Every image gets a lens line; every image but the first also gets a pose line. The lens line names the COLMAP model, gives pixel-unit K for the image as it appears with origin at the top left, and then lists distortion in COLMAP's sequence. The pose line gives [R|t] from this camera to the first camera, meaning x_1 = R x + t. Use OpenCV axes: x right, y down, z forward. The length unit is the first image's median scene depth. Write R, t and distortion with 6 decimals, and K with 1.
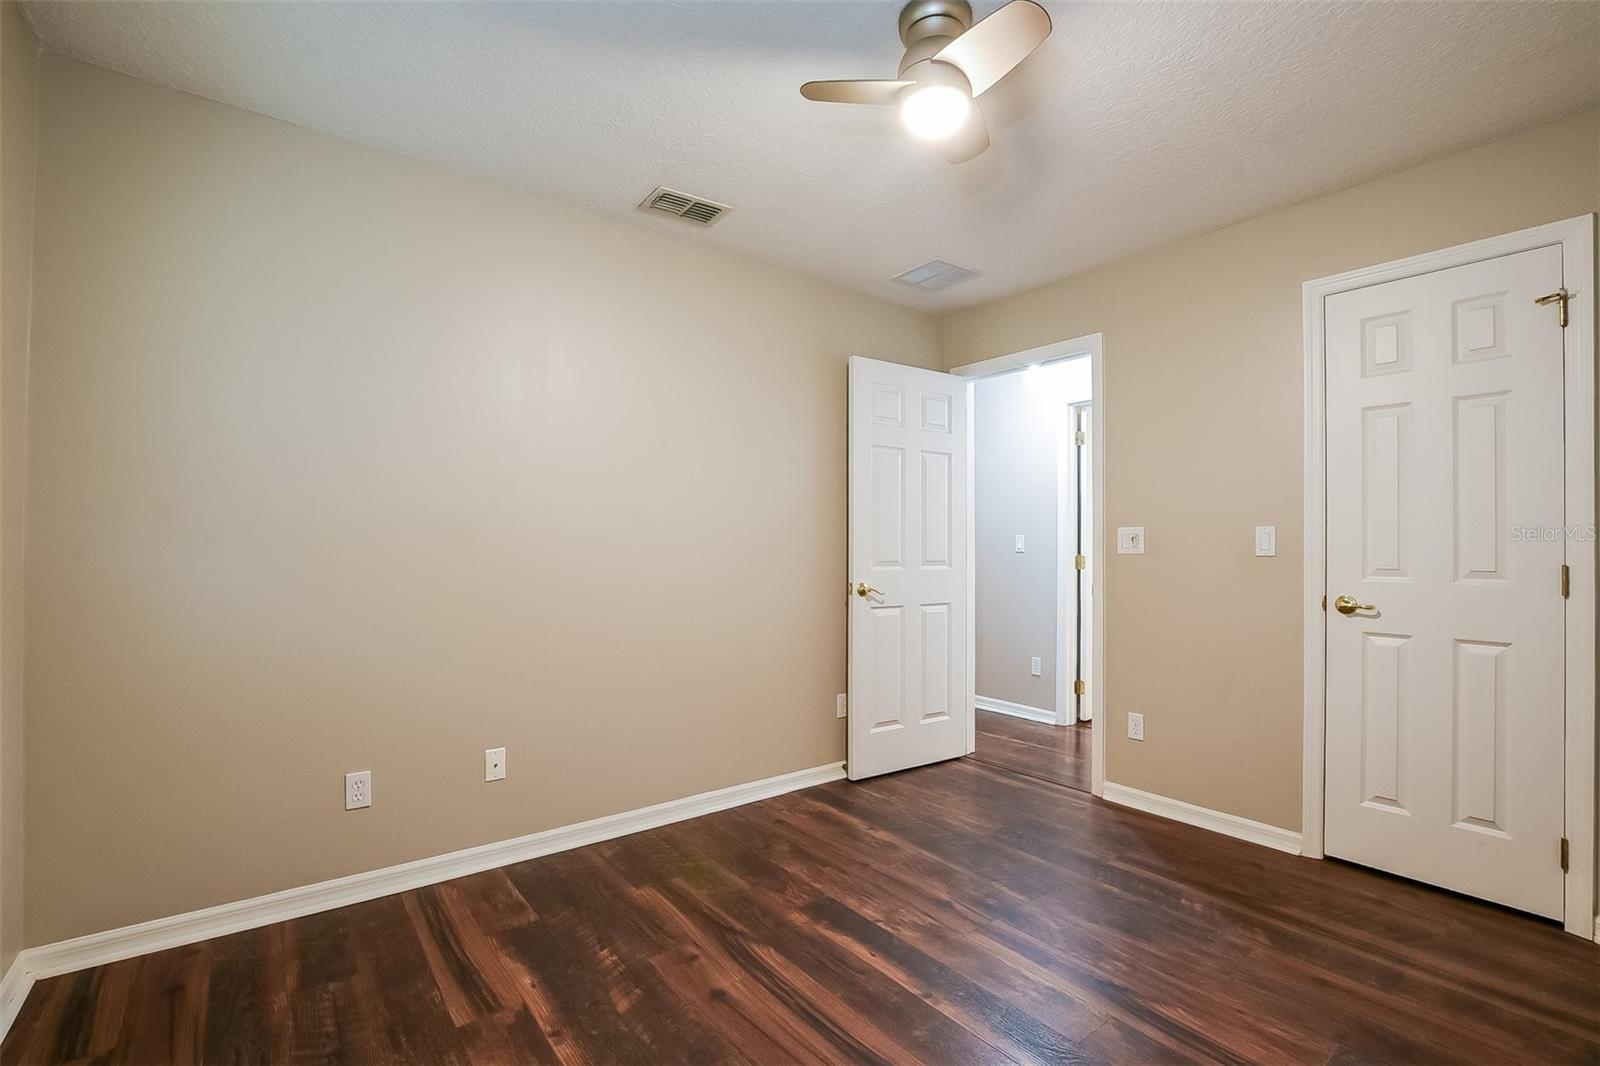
lens RADIAL K [[709.8, 0, 791.4], [0, 709.8, 540.5], [0, 0, 1]] dist [-0.035087, 0.007656]
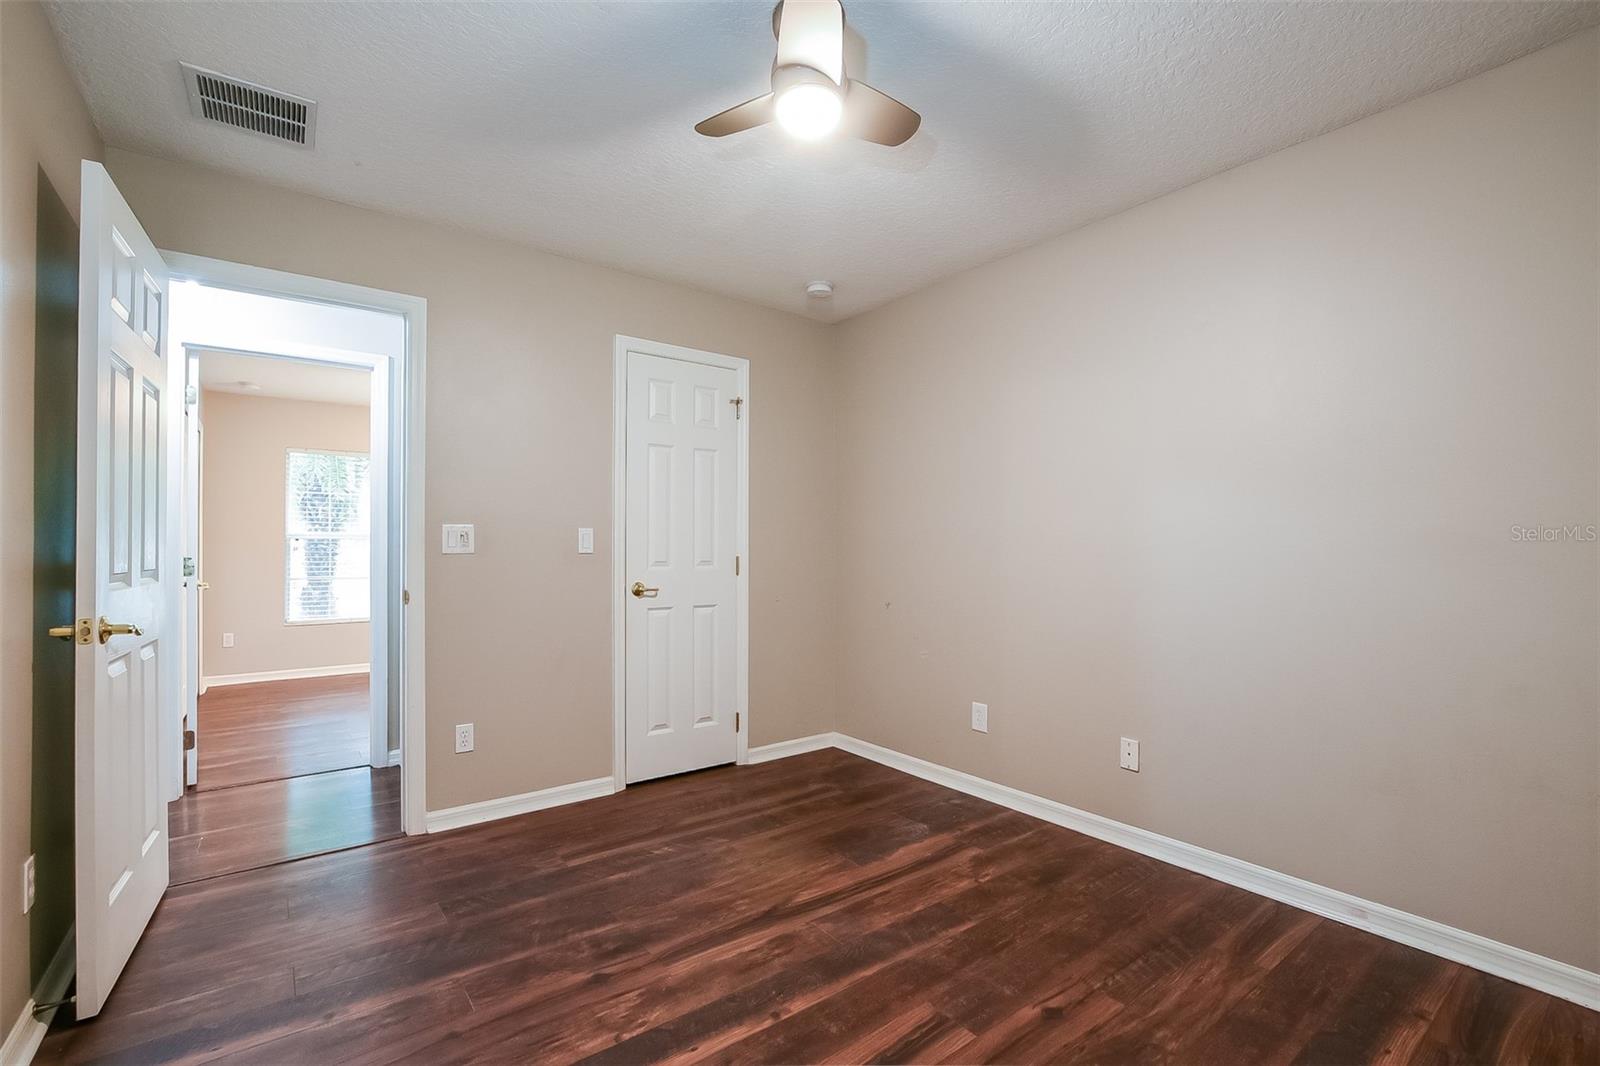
lens RADIAL K [[709.8, 0, 791.3], [0, 709.8, 539.5], [0, 0, 1]] dist [-0.035087, 0.007656]
pose [[-0.002928, 0.006132, 0.999977, -0.579808], [-0.010033, 0.999931, -0.006161, 0.003338], [-0.999945, -0.010051, -0.002867, 0.746333]]
